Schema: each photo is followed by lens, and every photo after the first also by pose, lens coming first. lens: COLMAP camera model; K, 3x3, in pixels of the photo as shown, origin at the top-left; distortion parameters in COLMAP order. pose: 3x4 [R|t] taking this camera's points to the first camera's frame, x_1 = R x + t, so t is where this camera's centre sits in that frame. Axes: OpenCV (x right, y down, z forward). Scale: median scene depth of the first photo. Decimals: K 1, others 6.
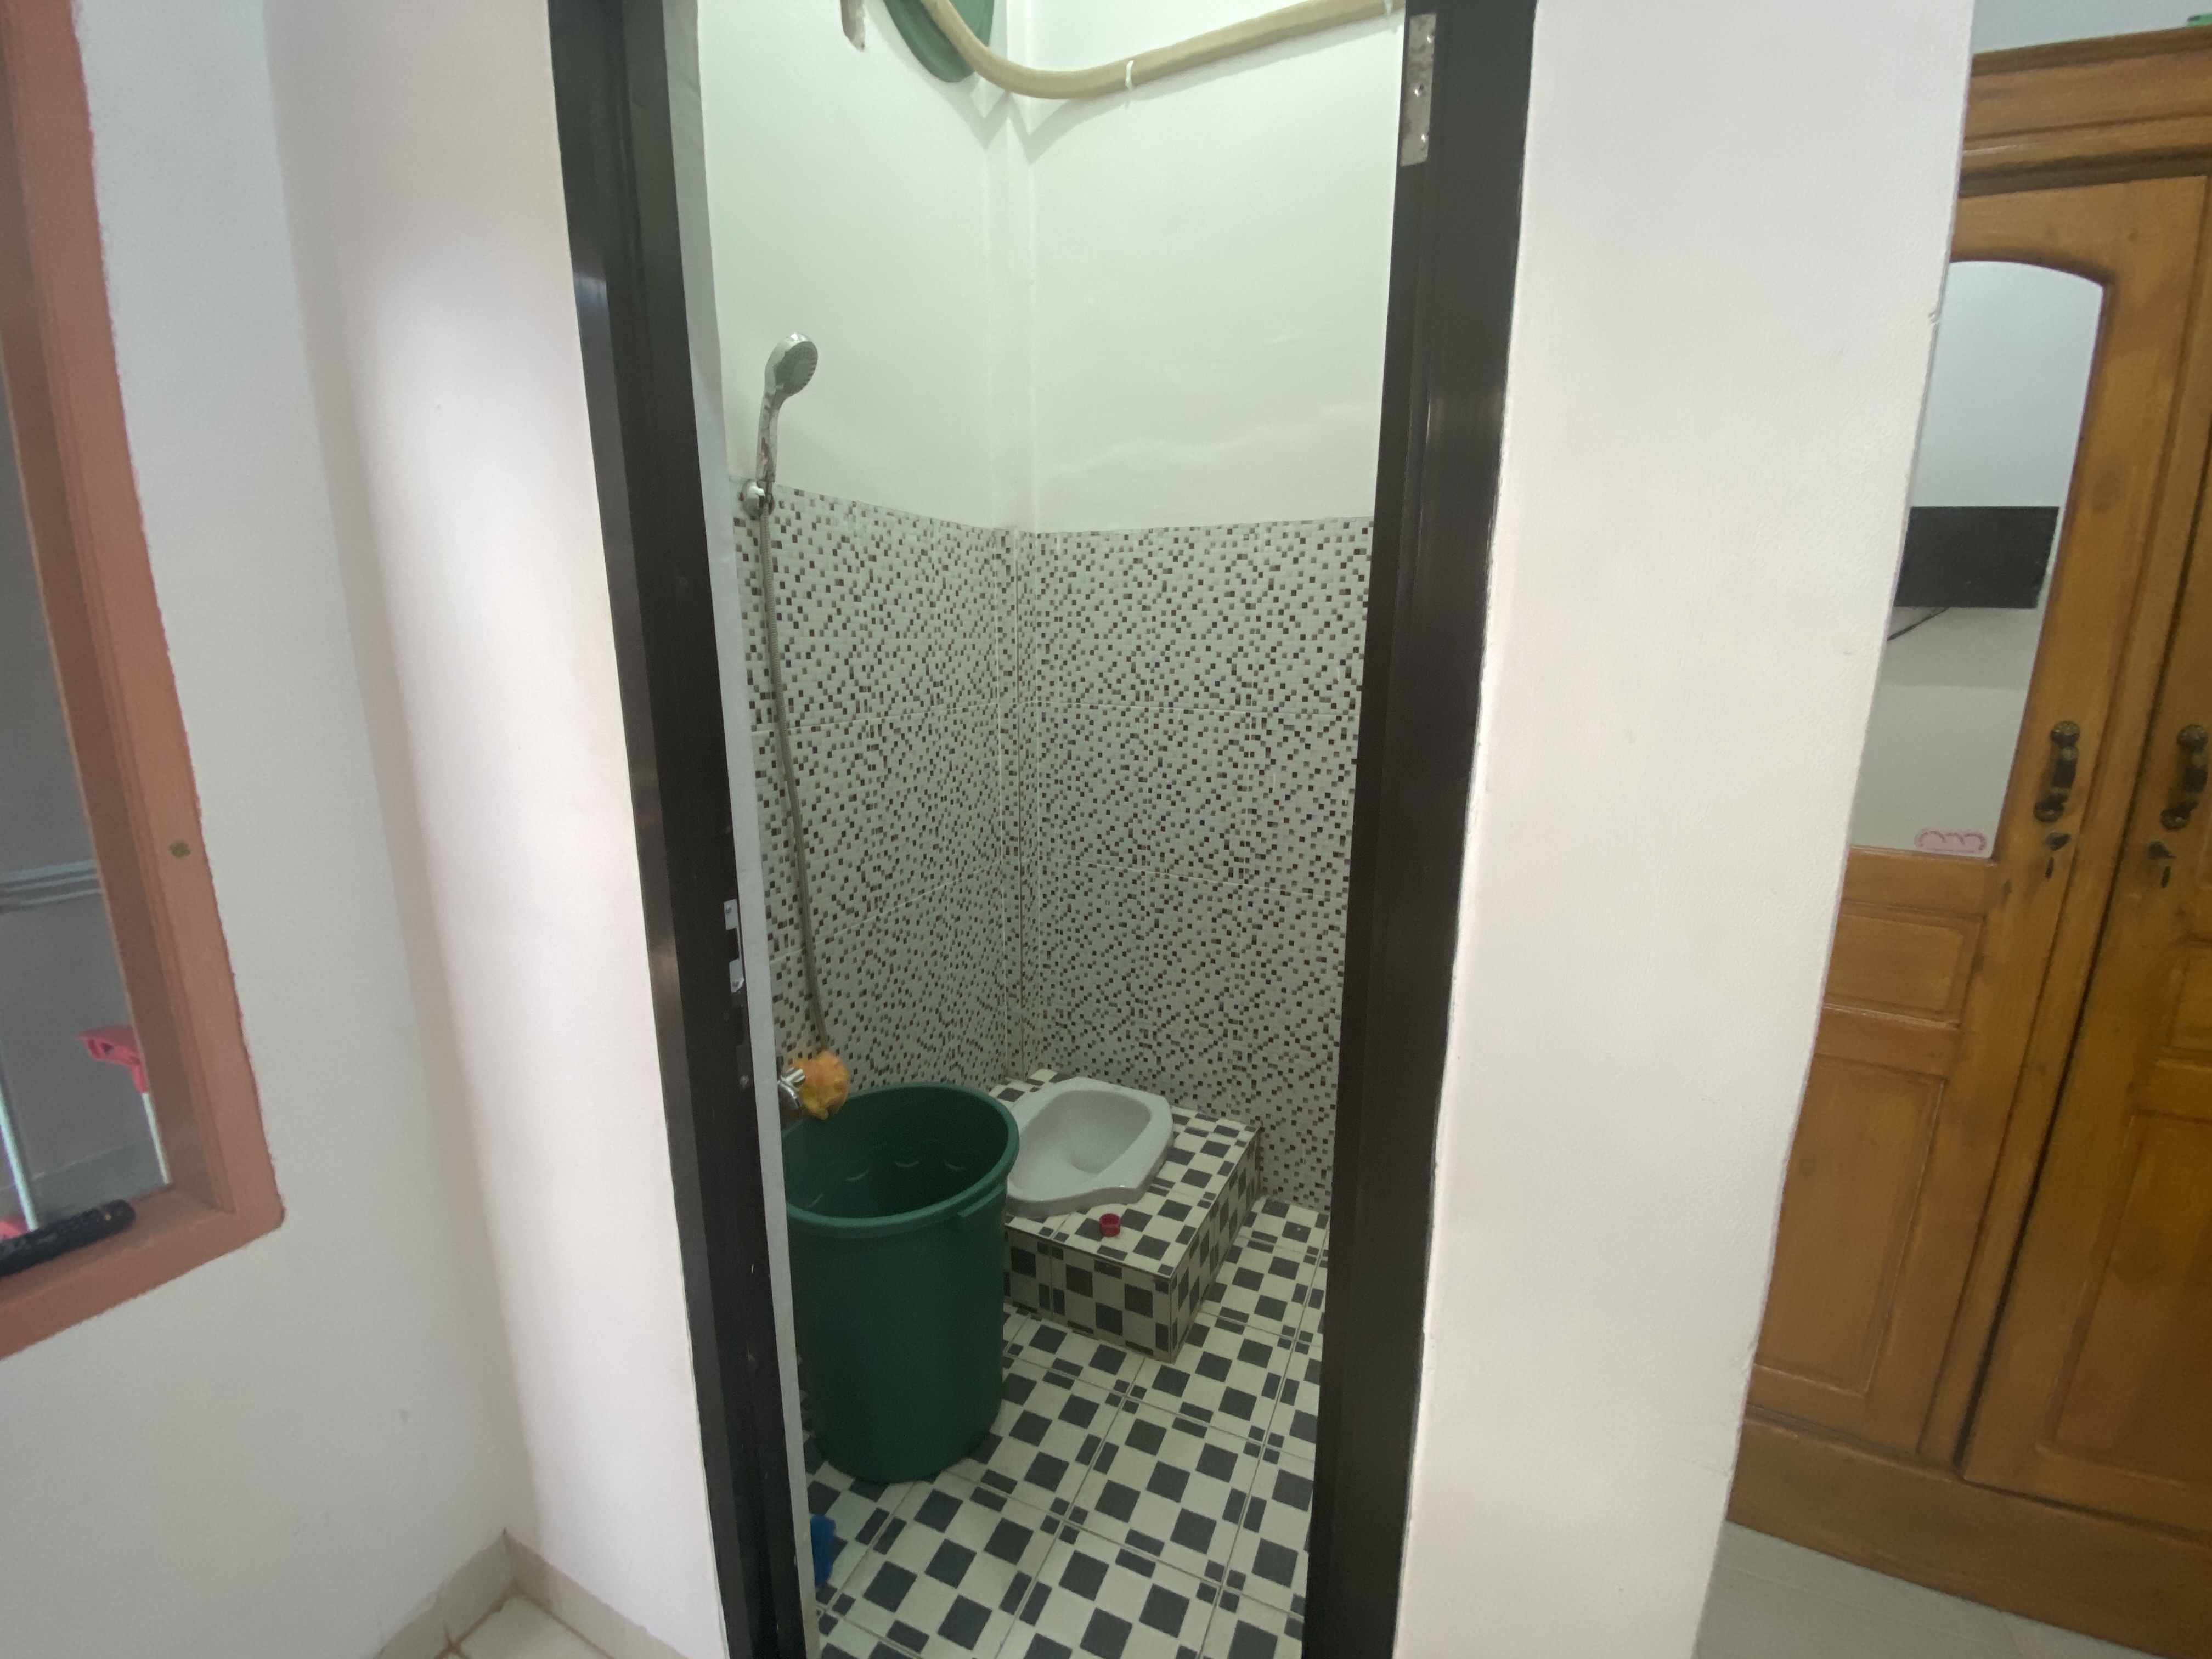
lens RADIAL K [[885.4, 0, 1111.6], [0, 885.4, 822.1], [0, 0, 1]] dist [0.023704, -0.022044]
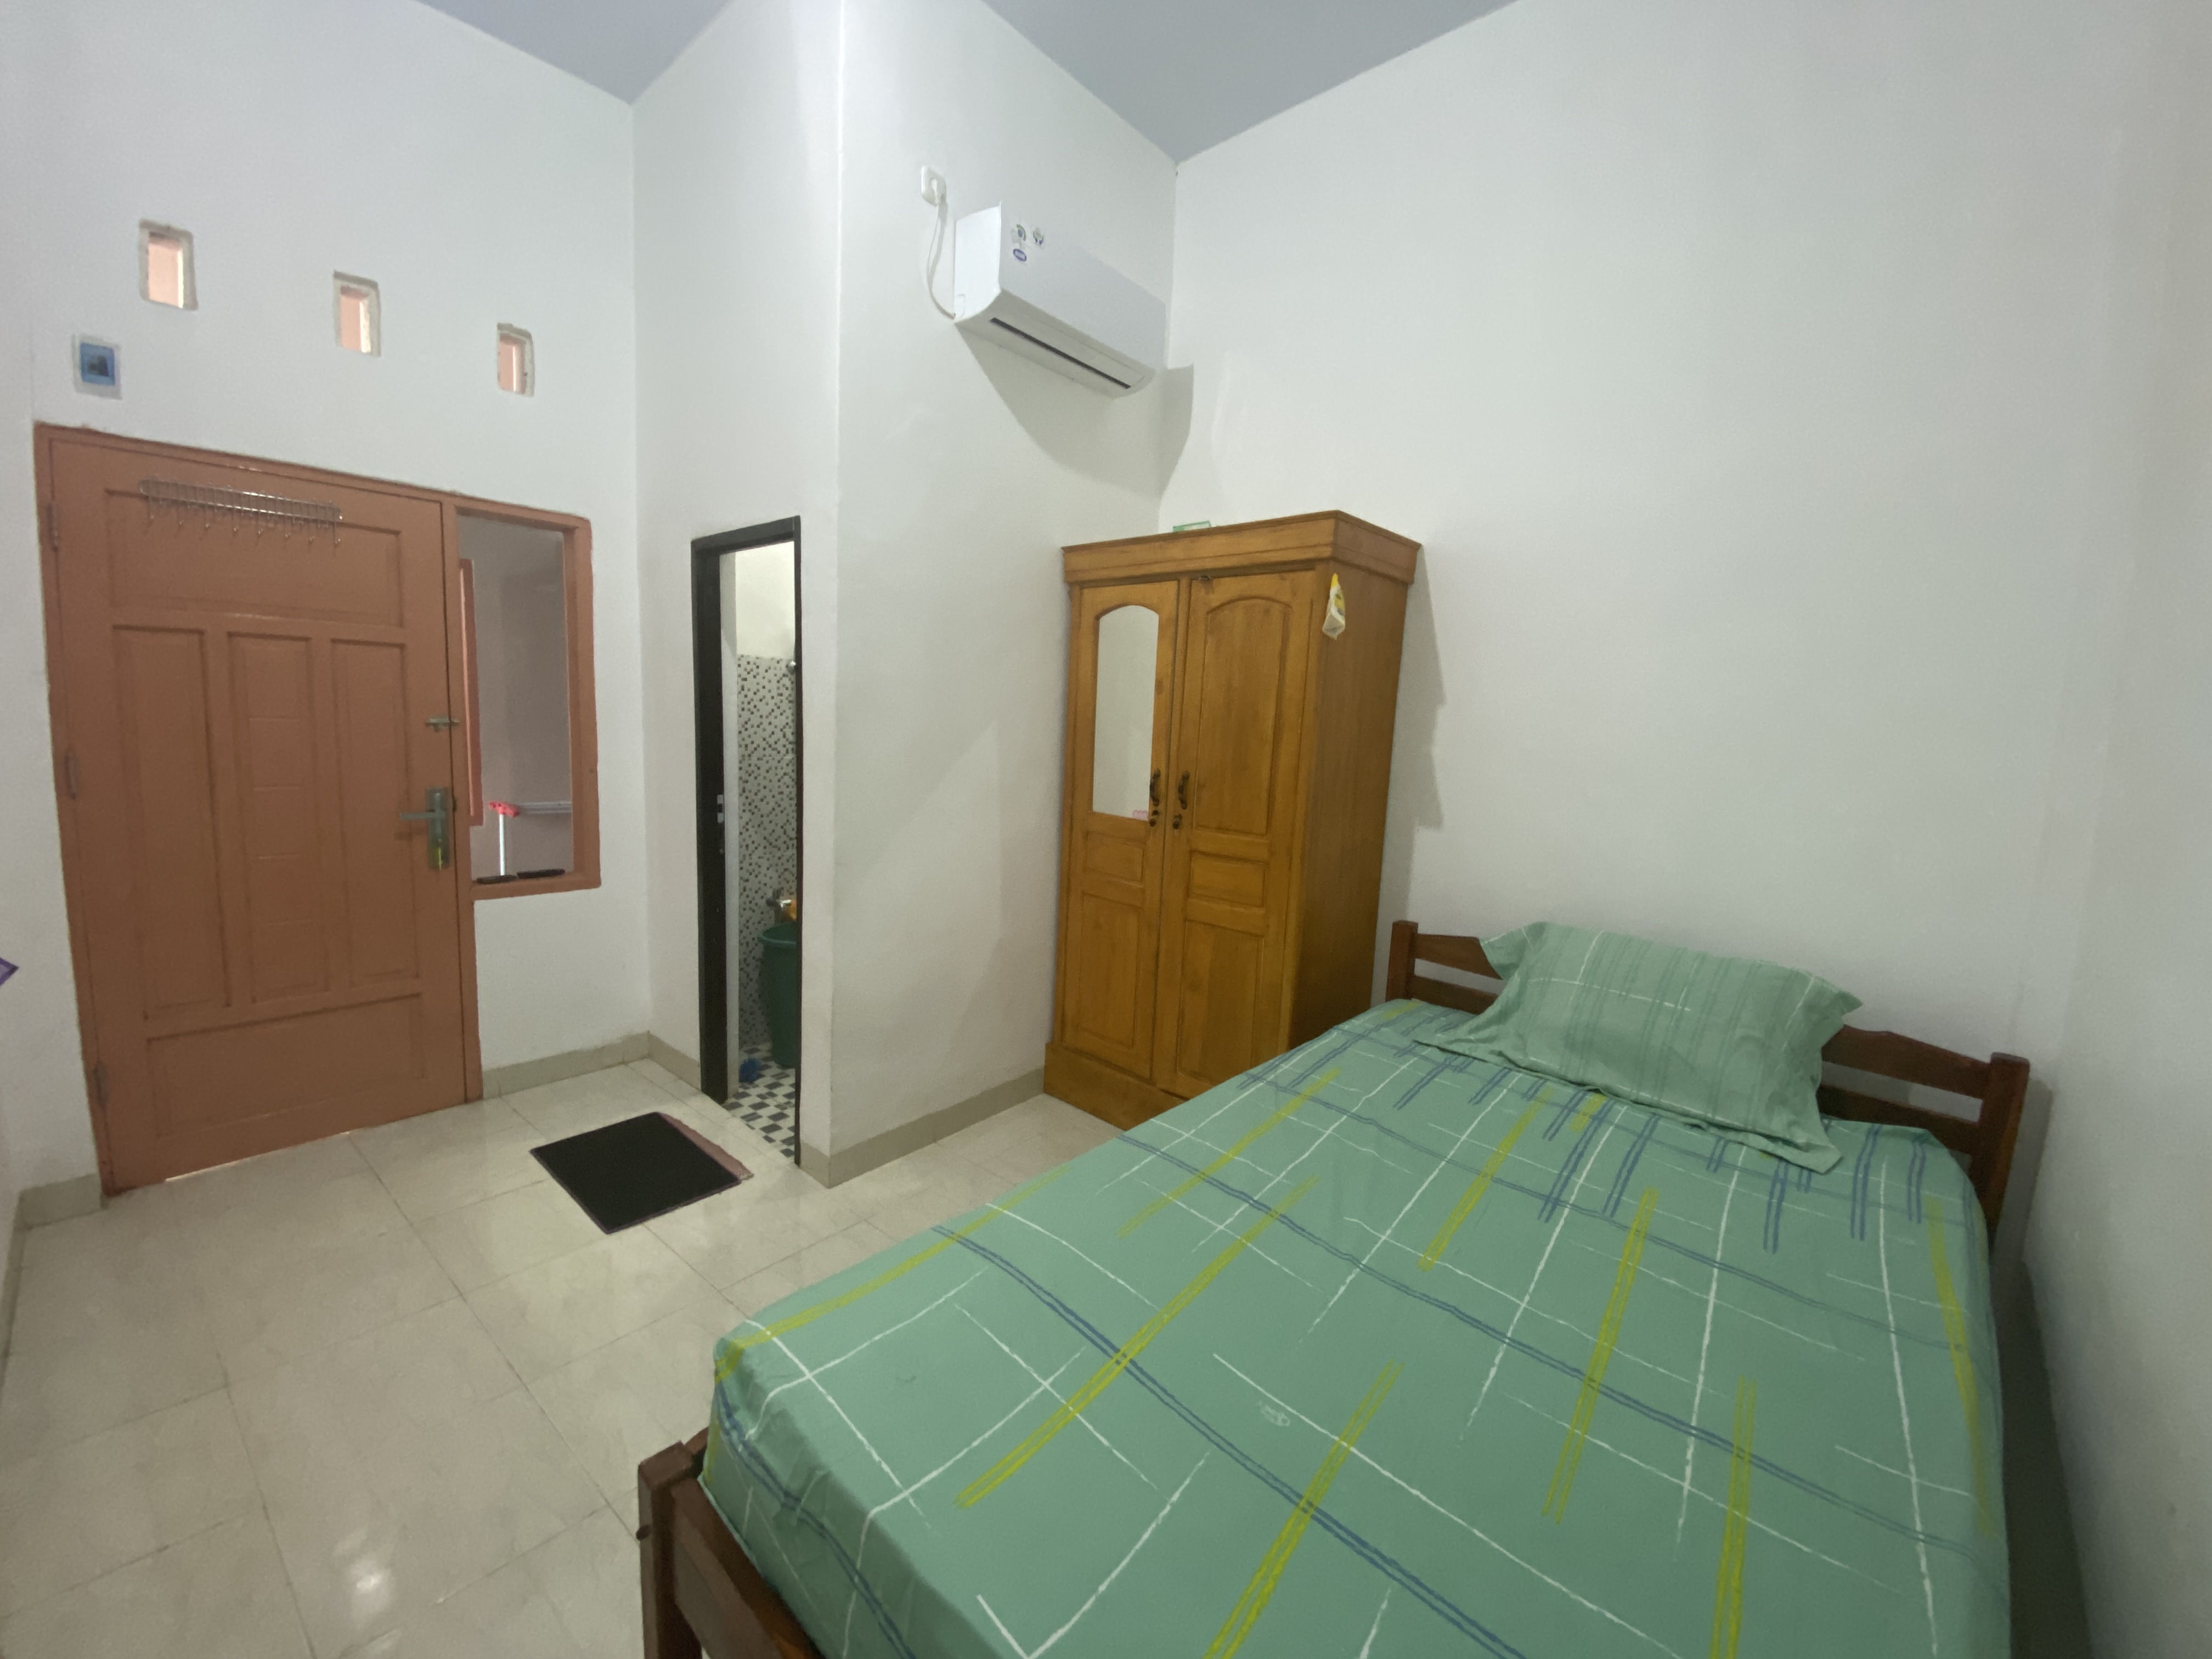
lens RADIAL K [[892.0, 0, 1103.2], [0, 892.0, 821.6], [0, 0, 1]] dist [0.023065, -0.022924]
pose [[0.958959, 0.072016, -0.274248, 1.146016], [-0.099798, 0.991044, -0.088722, 0.210707], [0.265403, 0.112450, 0.957557, -1.134046]]
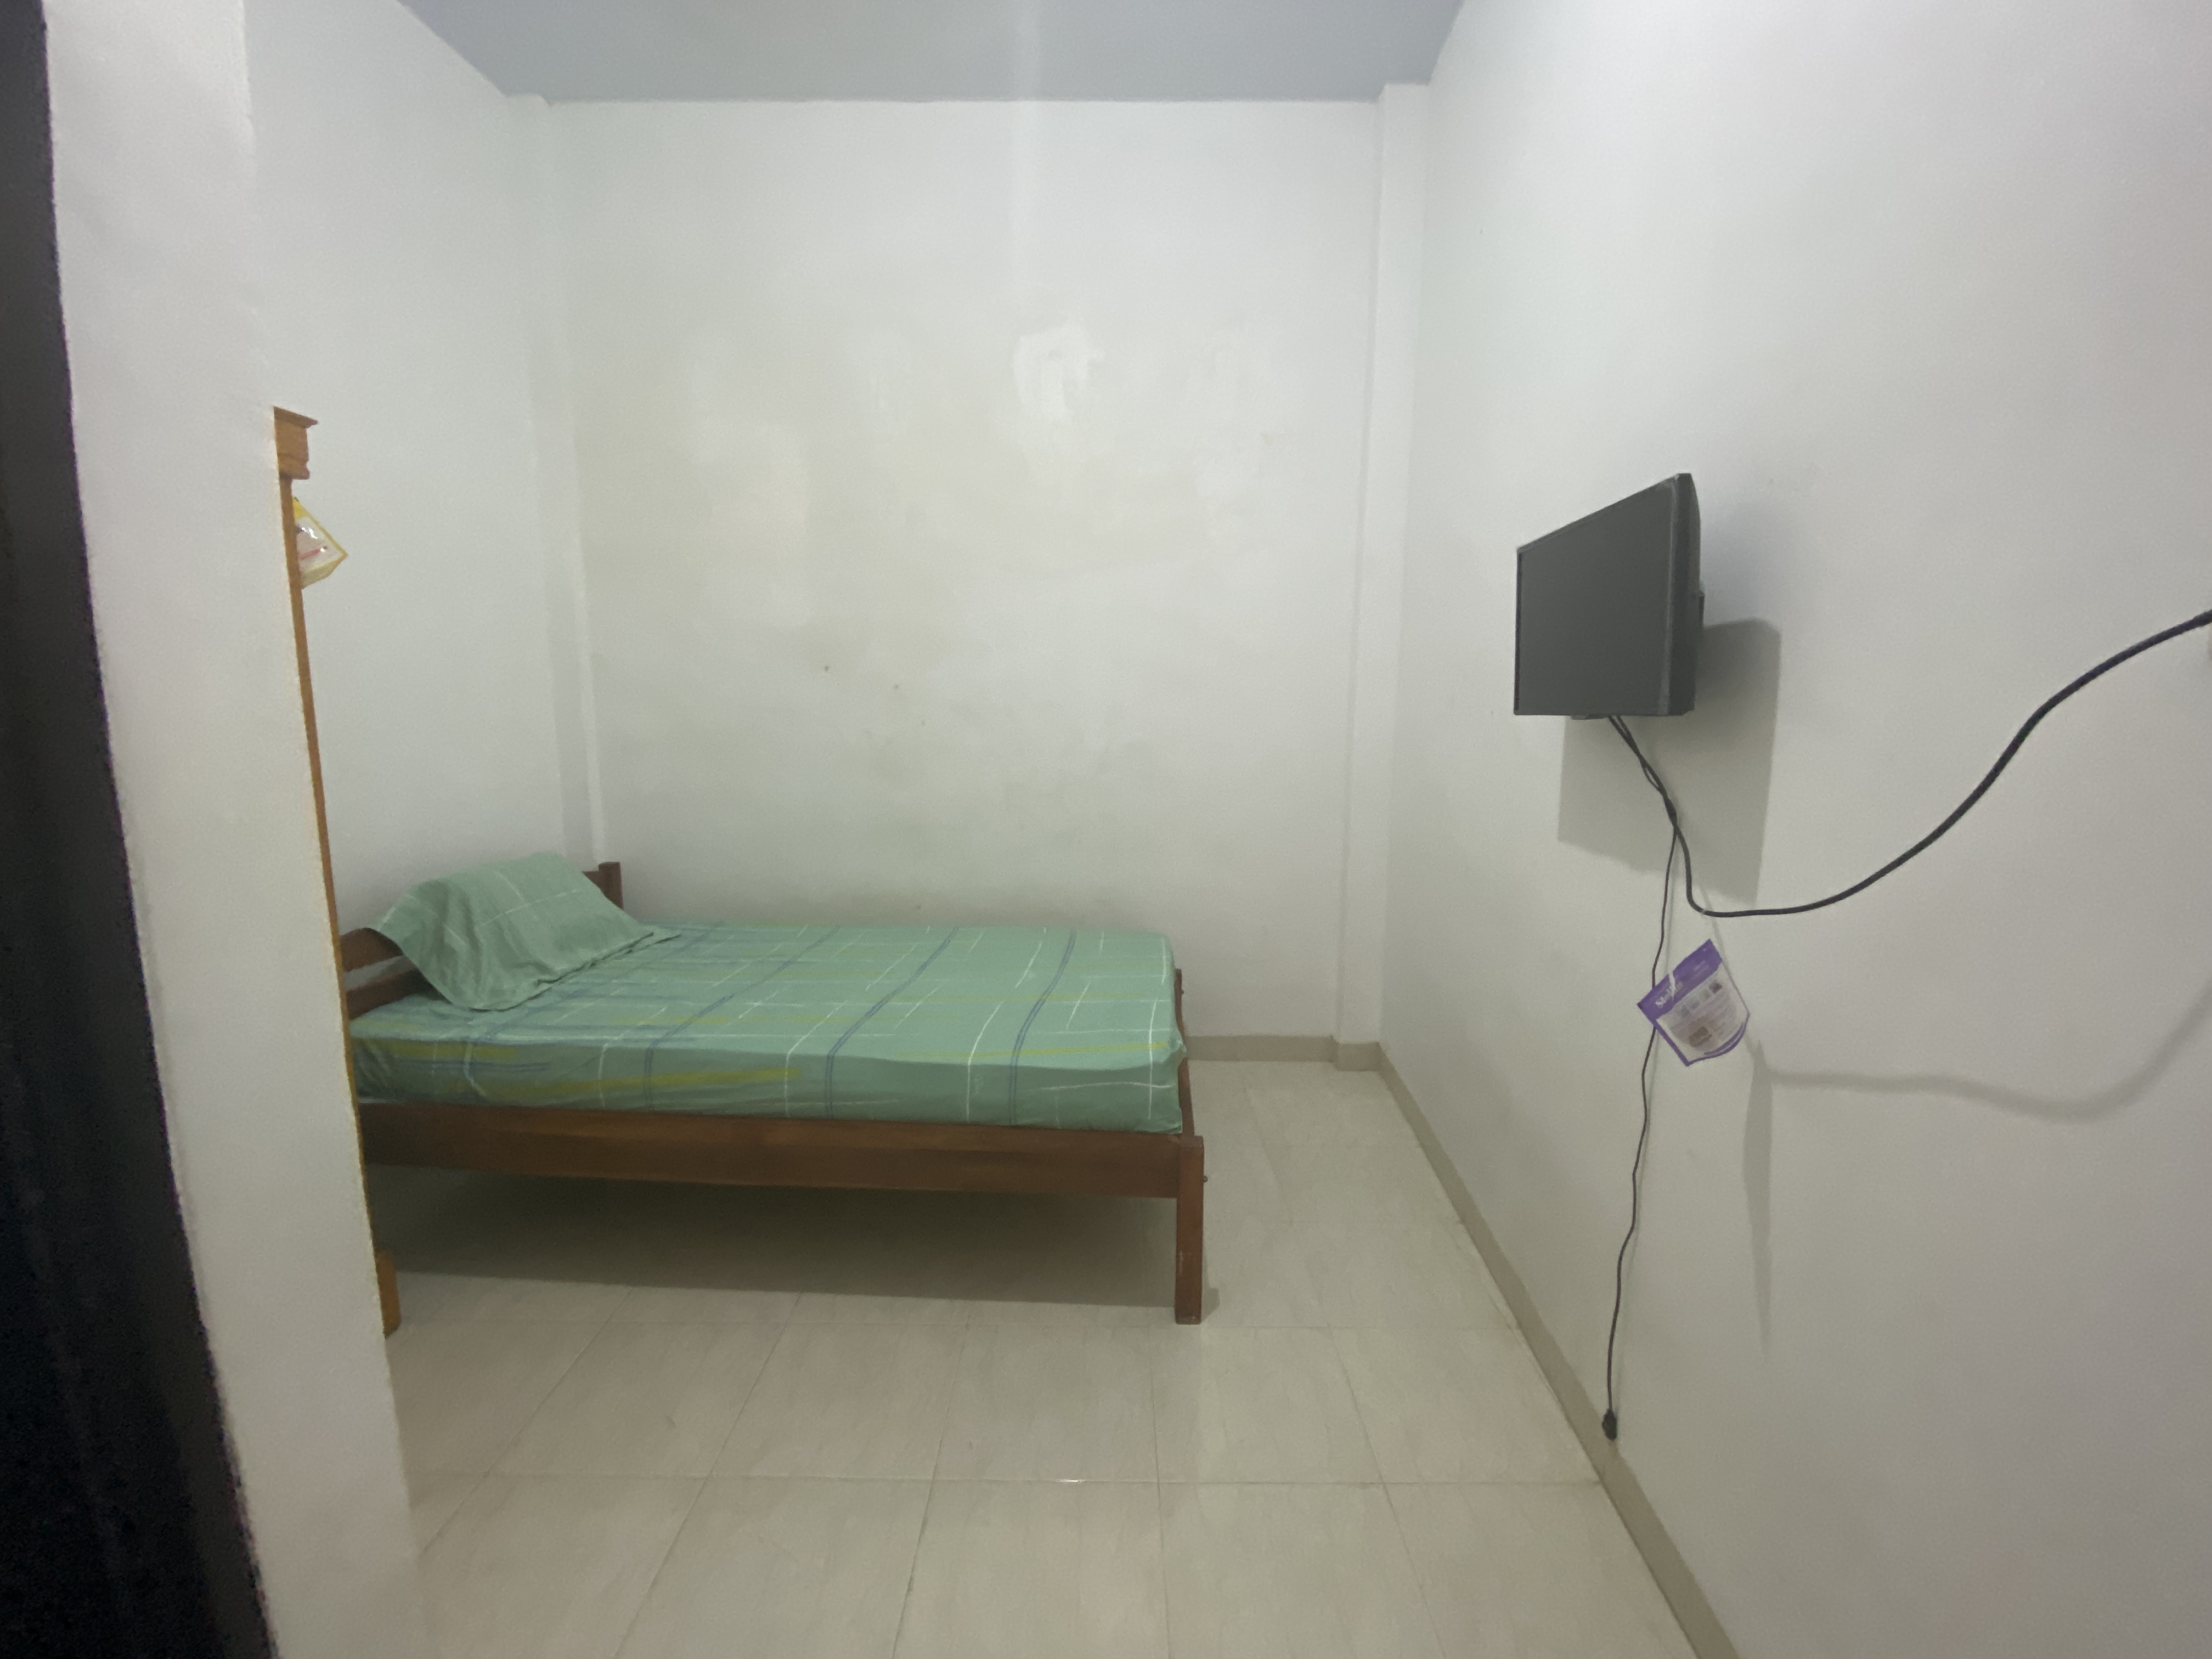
lens RADIAL K [[892.0, 0, 1103.2], [0, 892.0, 821.6], [0, 0, 1]] dist [0.023065, -0.022924]
pose [[-0.400835, -0.130776, 0.906768, -0.474129], [0.193481, 0.955352, 0.223311, -0.058584], [-0.895487, 0.264953, -0.357636, 0.027694]]
